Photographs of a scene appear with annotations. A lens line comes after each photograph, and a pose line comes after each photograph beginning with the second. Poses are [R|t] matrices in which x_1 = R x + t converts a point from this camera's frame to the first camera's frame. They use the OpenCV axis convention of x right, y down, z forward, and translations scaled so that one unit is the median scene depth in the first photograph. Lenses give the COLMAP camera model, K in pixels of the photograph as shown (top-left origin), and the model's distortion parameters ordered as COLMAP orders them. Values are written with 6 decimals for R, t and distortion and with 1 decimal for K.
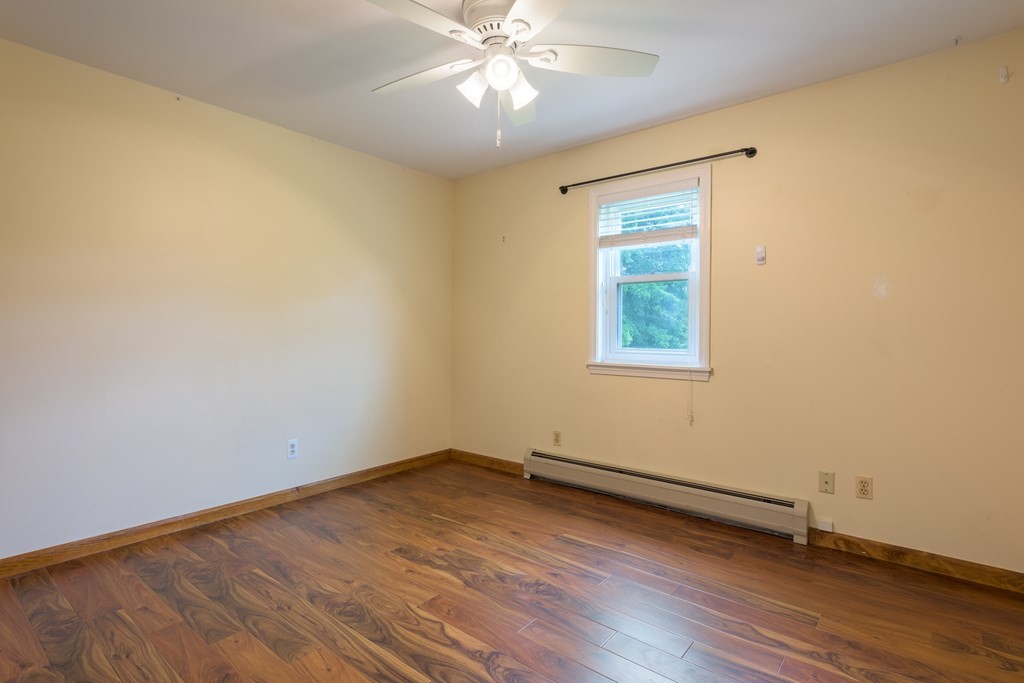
lens RADIAL K [[511.7, 0, 514.2], [0, 511.7, 331.9], [0, 0, 1]] dist [-0.001823, -0.004869]
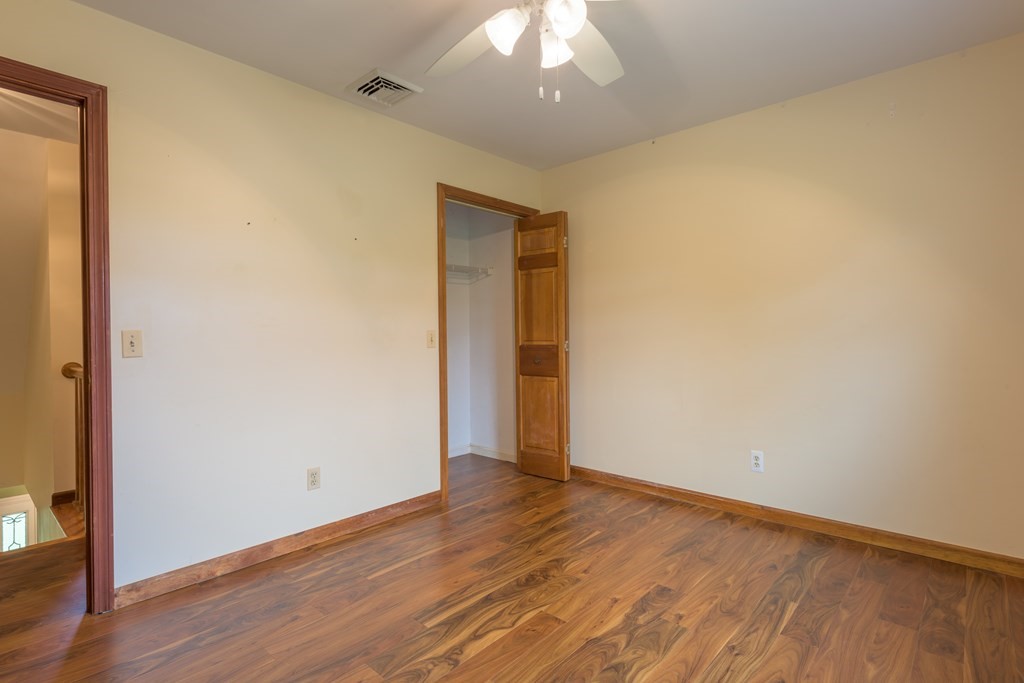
lens RADIAL K [[511.7, 0, 514.9], [0, 511.7, 337.0], [0, 0, 1]] dist [-0.001823, -0.004869]
pose [[-0.057270, 0.012100, -0.998285, 0.662744], [-0.001039, 0.999925, 0.012179, -0.003011], [0.998358, 0.001735, -0.057253, 0.838908]]
